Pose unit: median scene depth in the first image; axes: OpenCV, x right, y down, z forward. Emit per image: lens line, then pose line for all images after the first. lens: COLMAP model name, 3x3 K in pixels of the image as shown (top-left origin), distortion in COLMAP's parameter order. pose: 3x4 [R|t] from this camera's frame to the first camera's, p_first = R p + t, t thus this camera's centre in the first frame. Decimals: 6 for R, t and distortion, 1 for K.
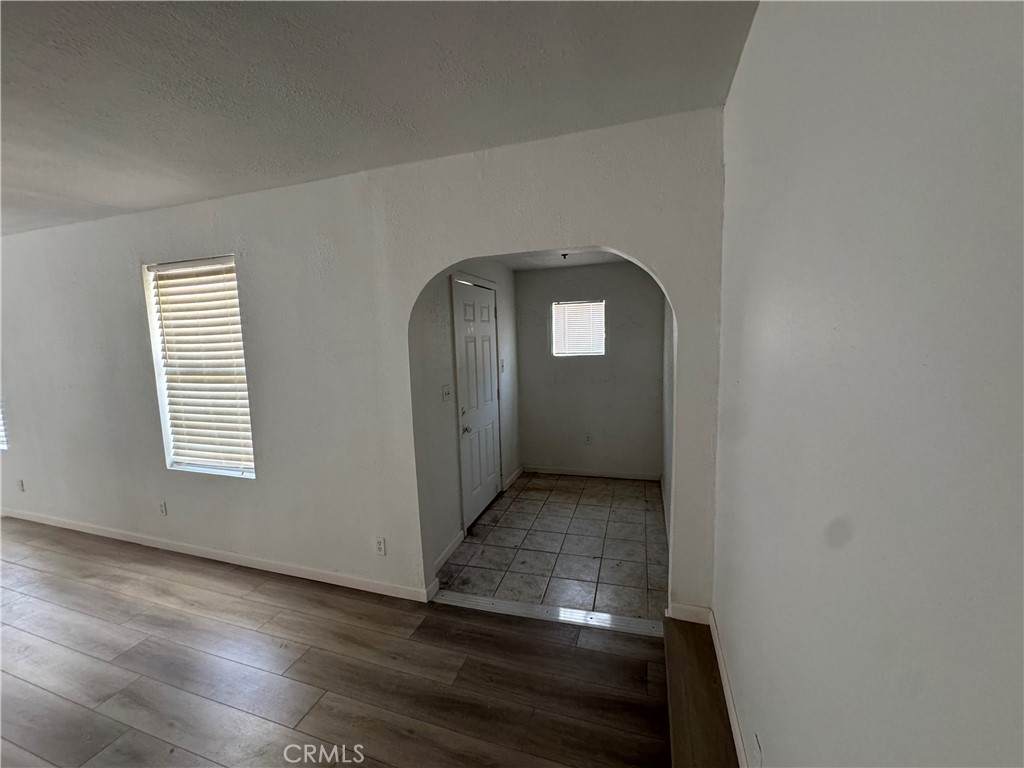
lens RADIAL K [[410.3, 0, 511.6], [0, 410.3, 382.9], [0, 0, 1]] dist [-0.005778, -0.000019]
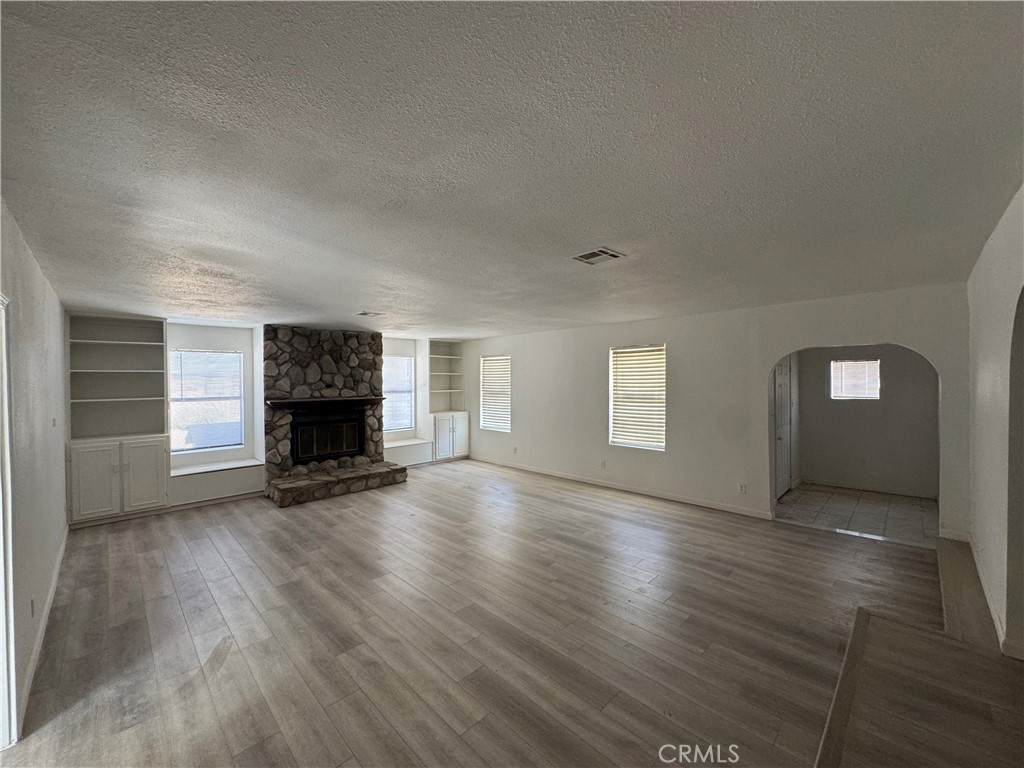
lens RADIAL K [[408.5, 0, 512.0], [0, 408.5, 384.0], [0, 0, 1]] dist [-0.006421, -0.000042]
pose [[0.890809, 0.024386, -0.453723, -0.372958], [-0.072204, 0.993468, -0.088365, 0.132592], [0.448605, 0.111477, 0.886751, -1.117062]]
